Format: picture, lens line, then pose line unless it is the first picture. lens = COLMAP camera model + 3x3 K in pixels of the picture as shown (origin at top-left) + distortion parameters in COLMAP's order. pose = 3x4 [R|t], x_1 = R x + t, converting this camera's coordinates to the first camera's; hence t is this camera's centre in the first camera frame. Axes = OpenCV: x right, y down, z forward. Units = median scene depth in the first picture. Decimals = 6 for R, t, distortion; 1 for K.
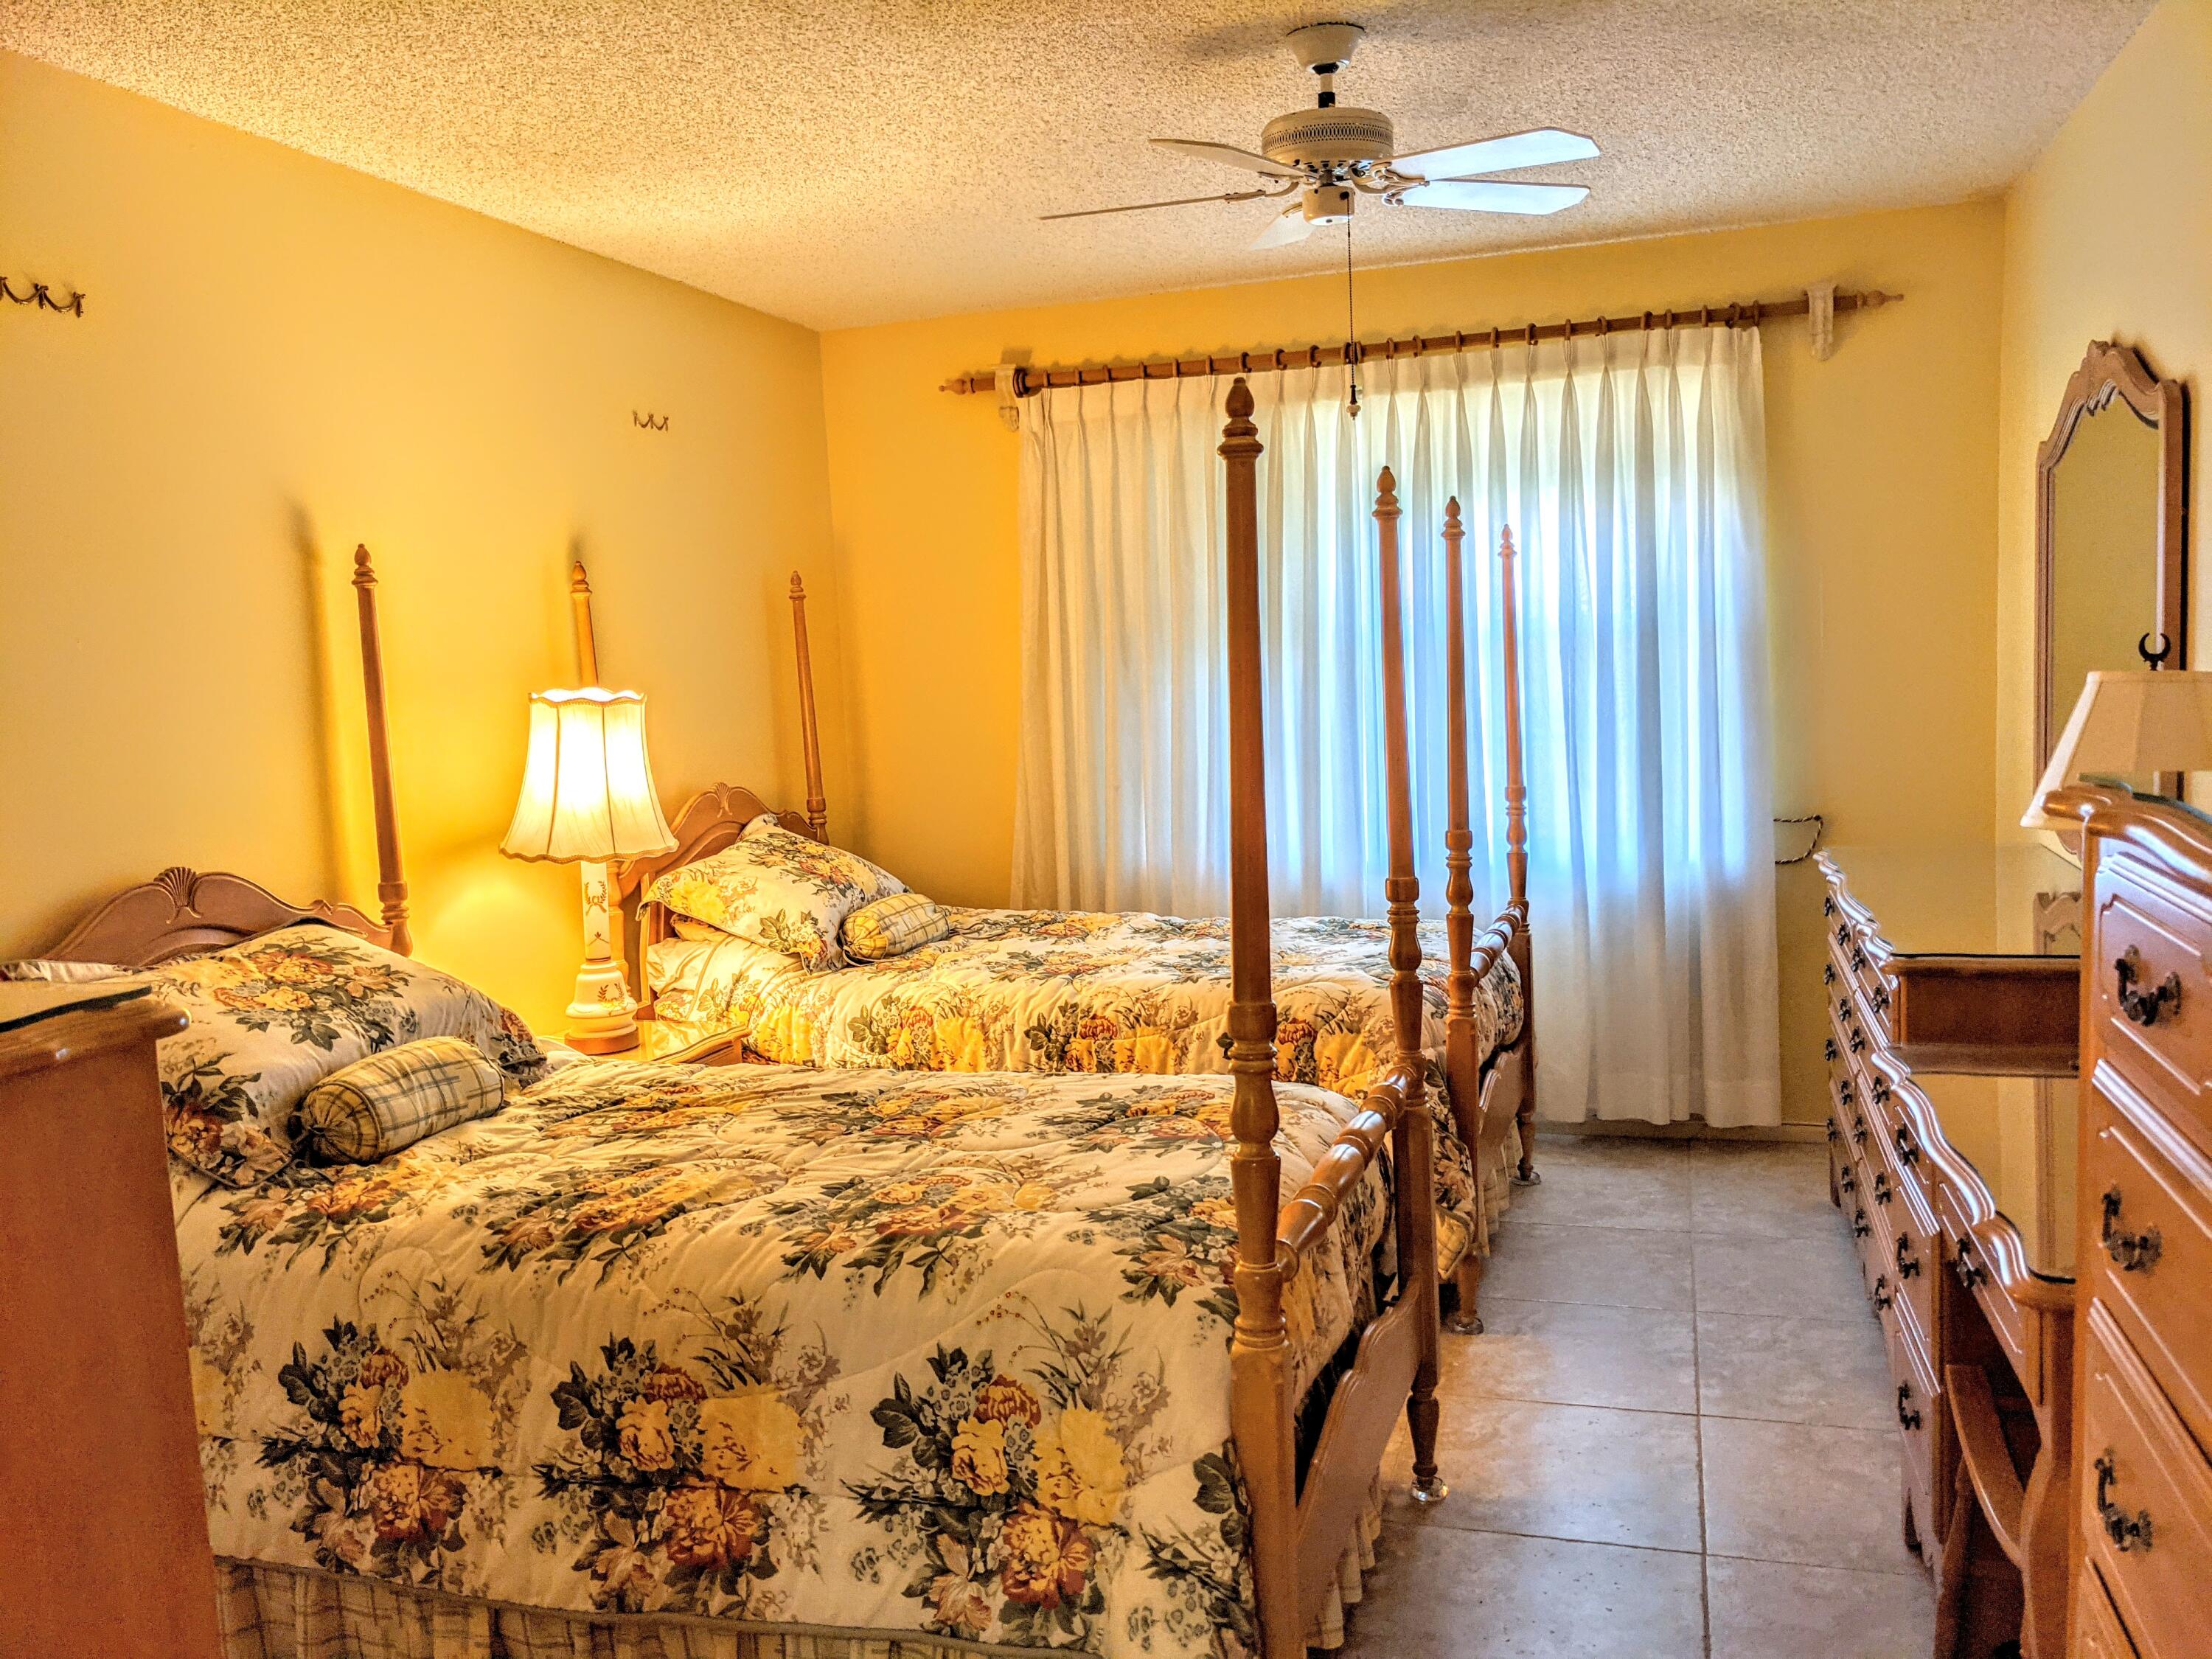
lens RADIAL K [[1748.6, 0, 1130.4], [0, 1748.6, 826.6], [0, 0, 1]] dist [0.063595, -0.111588]
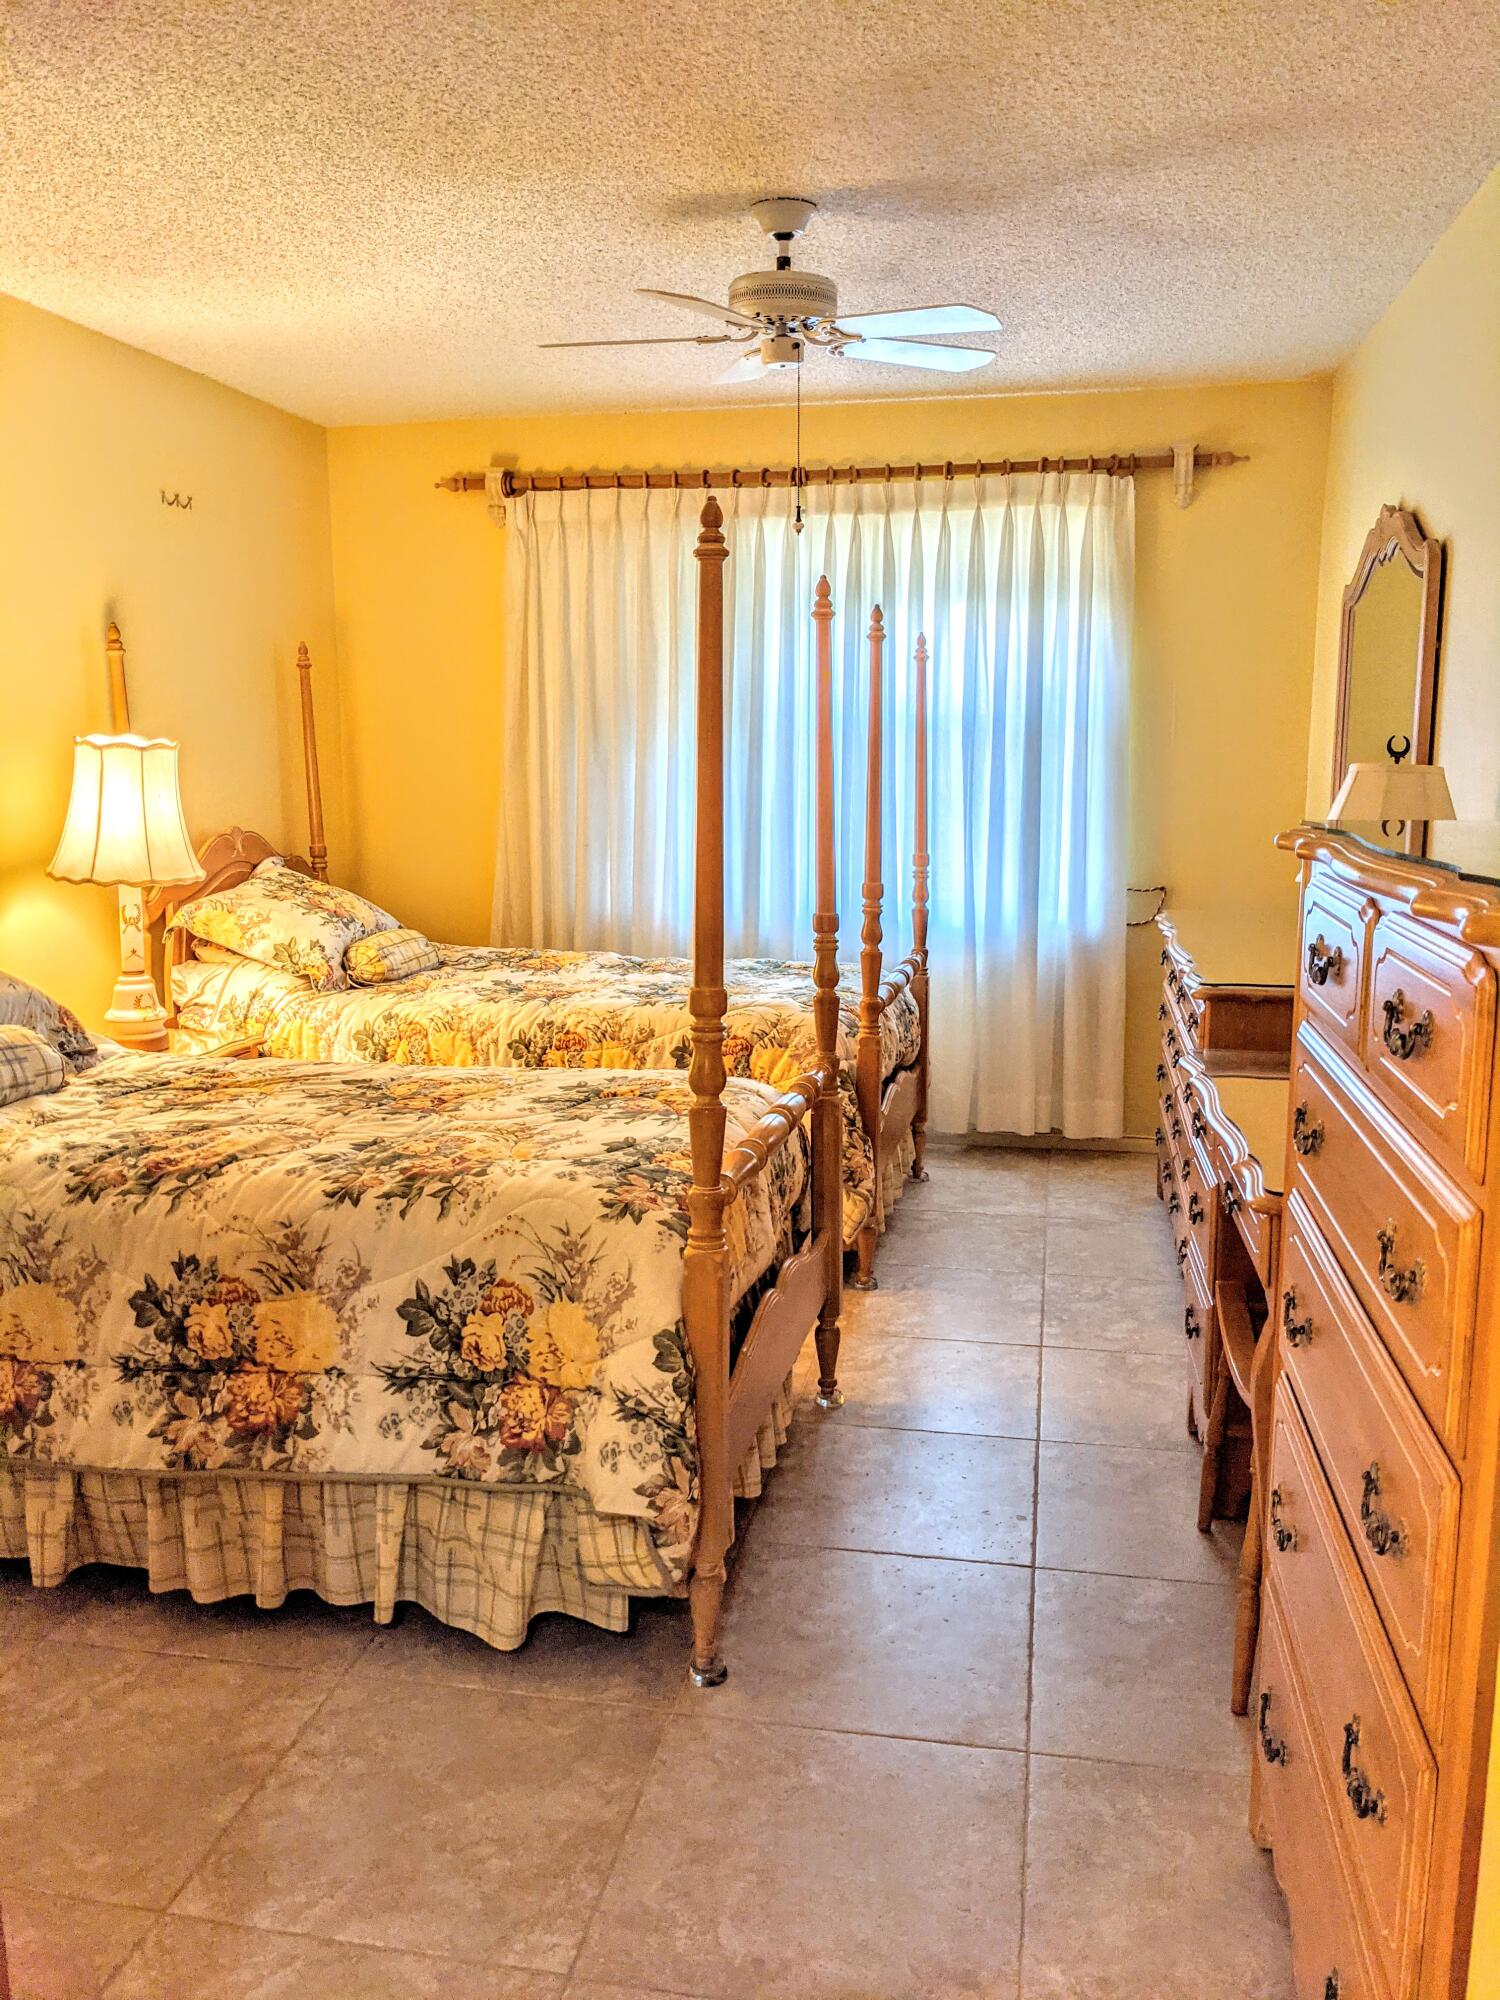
lens RADIAL K [[1581.0, 0, 765.5], [0, 1581.0, 999.3], [0, 0, 1]] dist [0.063595, -0.111588]
pose [[0.992986, 0.023230, 0.115926, -0.015247], [-0.030183, 0.997826, 0.058581, 0.024789], [-0.114313, -0.061669, 0.991529, -0.106209]]
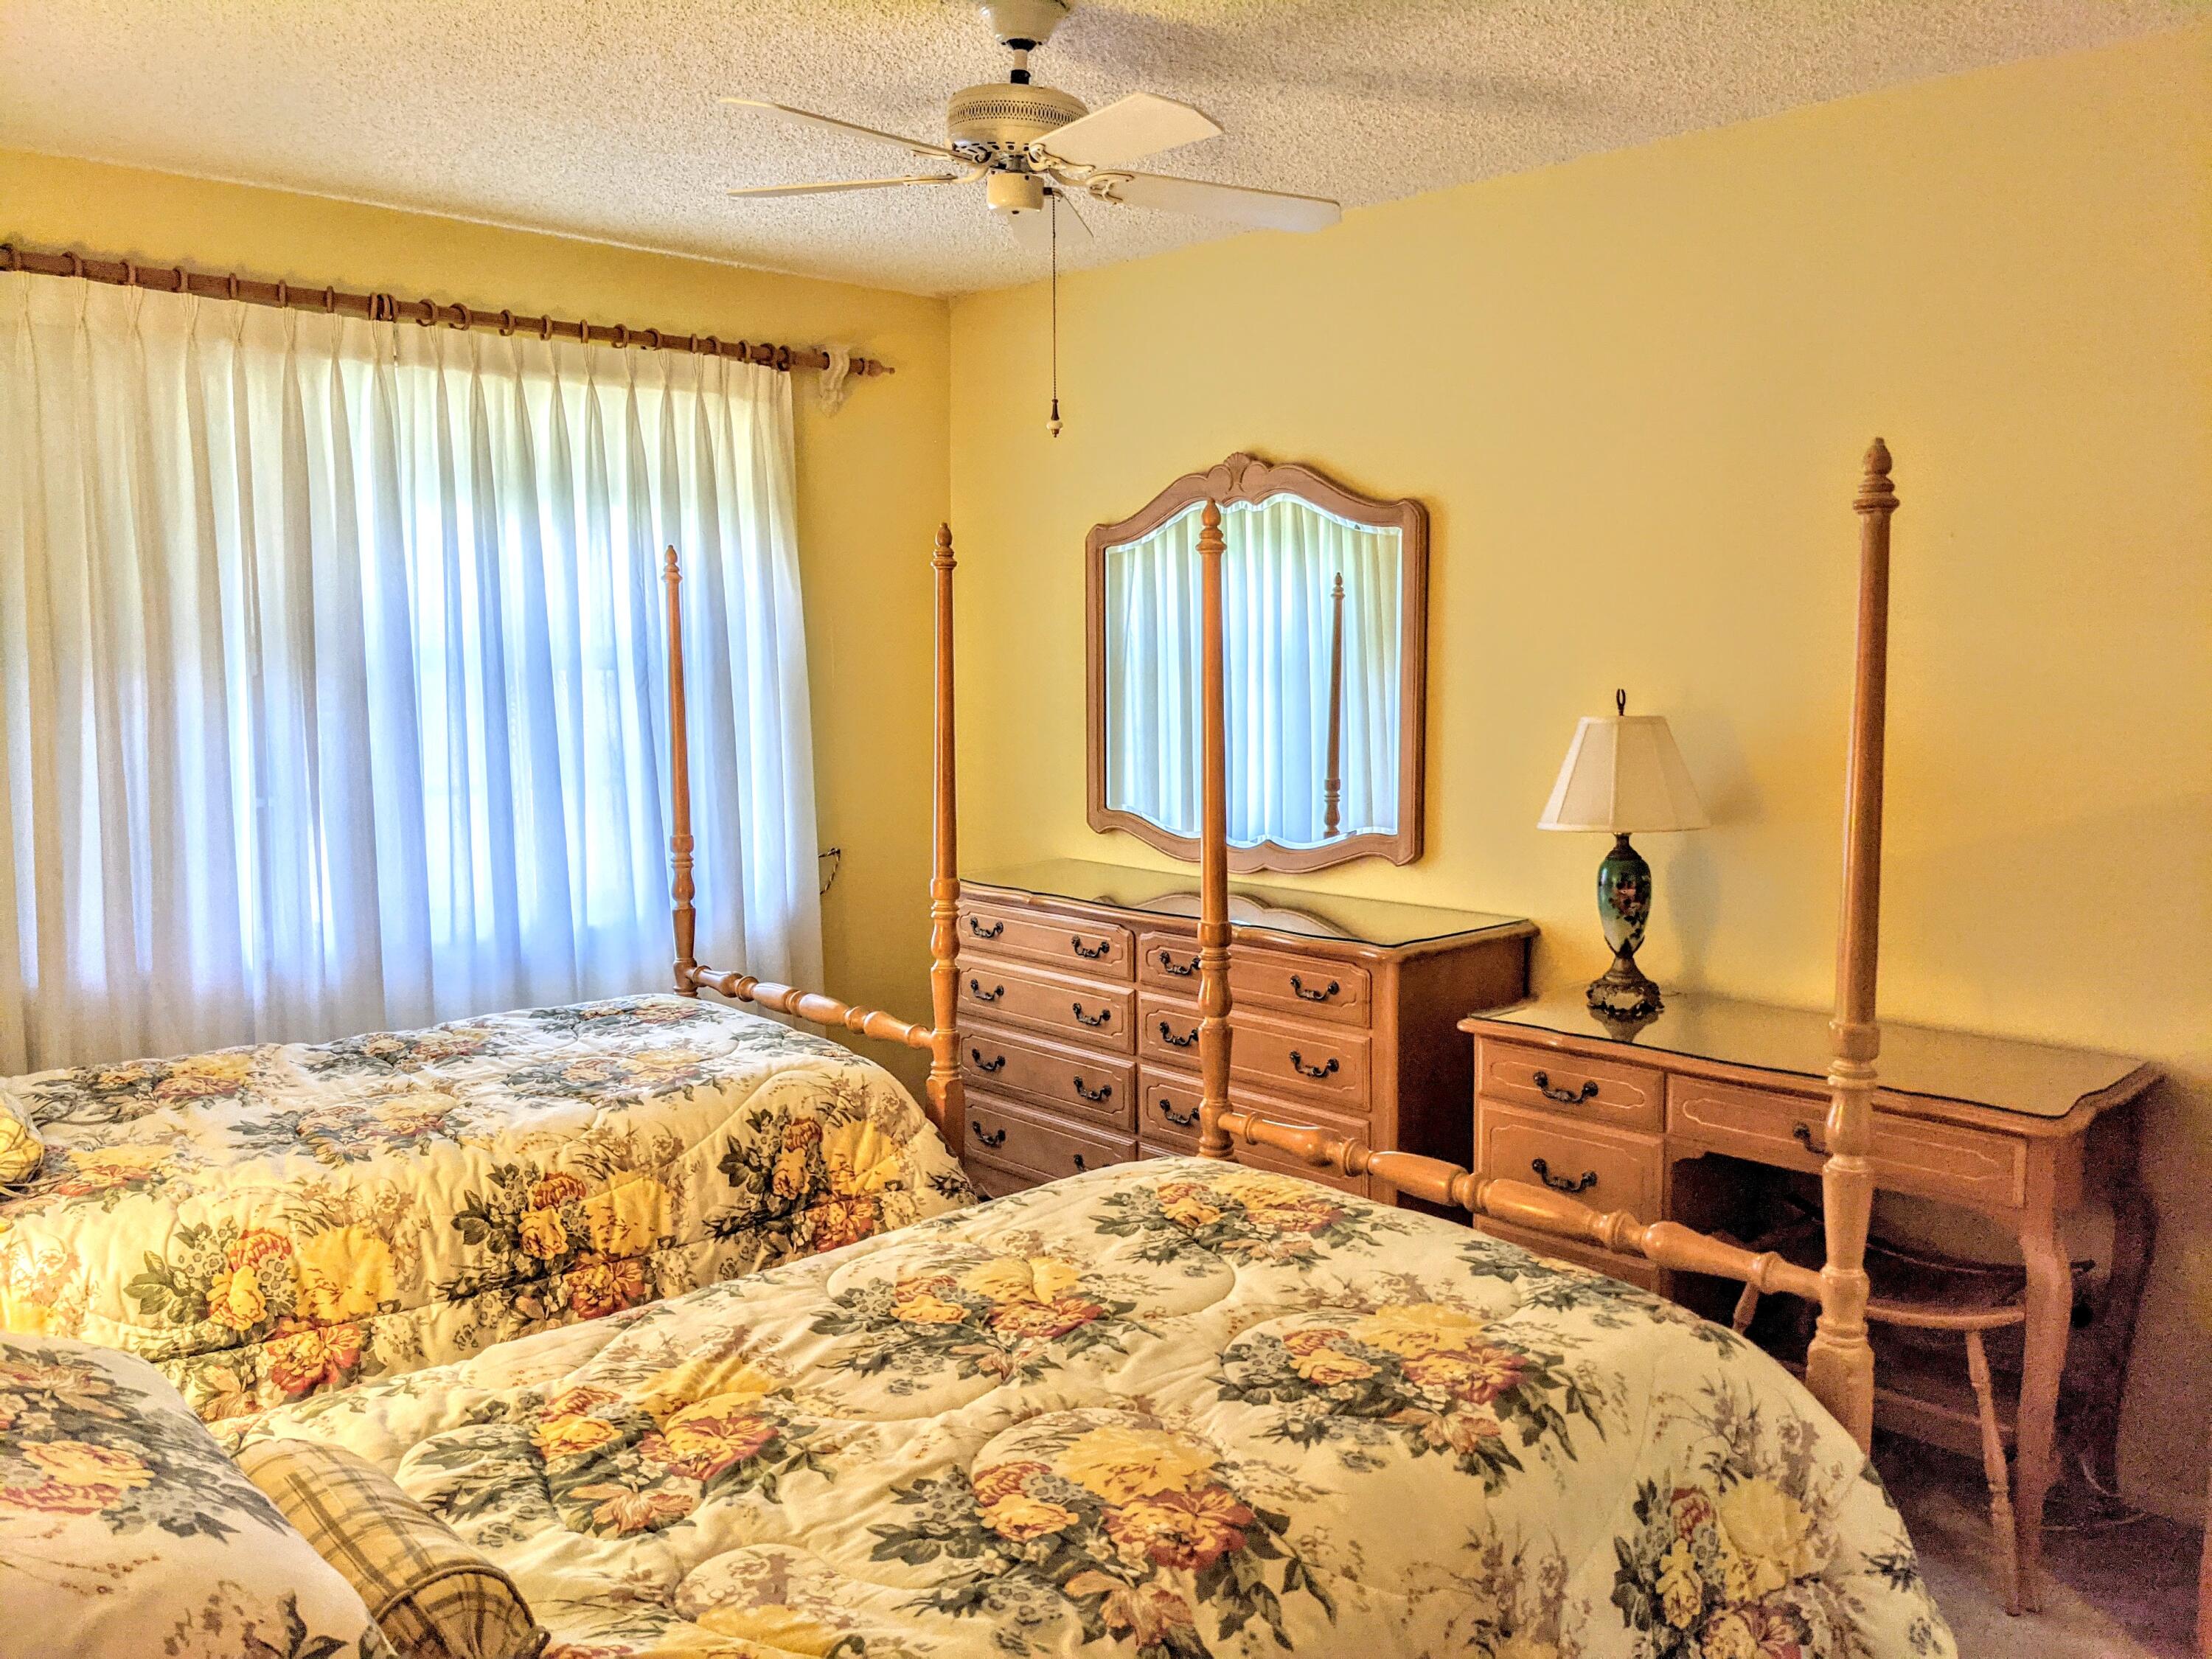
lens RADIAL K [[1754.4, 0, 1086.6], [0, 1754.4, 827.0], [0, 0, 1]] dist [0.066043, -0.115274]
pose [[0.500186, -0.050346, 0.864453, -0.691802], [0.069541, 0.997419, 0.017852, -0.044299], [-0.863121, 0.051186, 0.502397, 0.549576]]
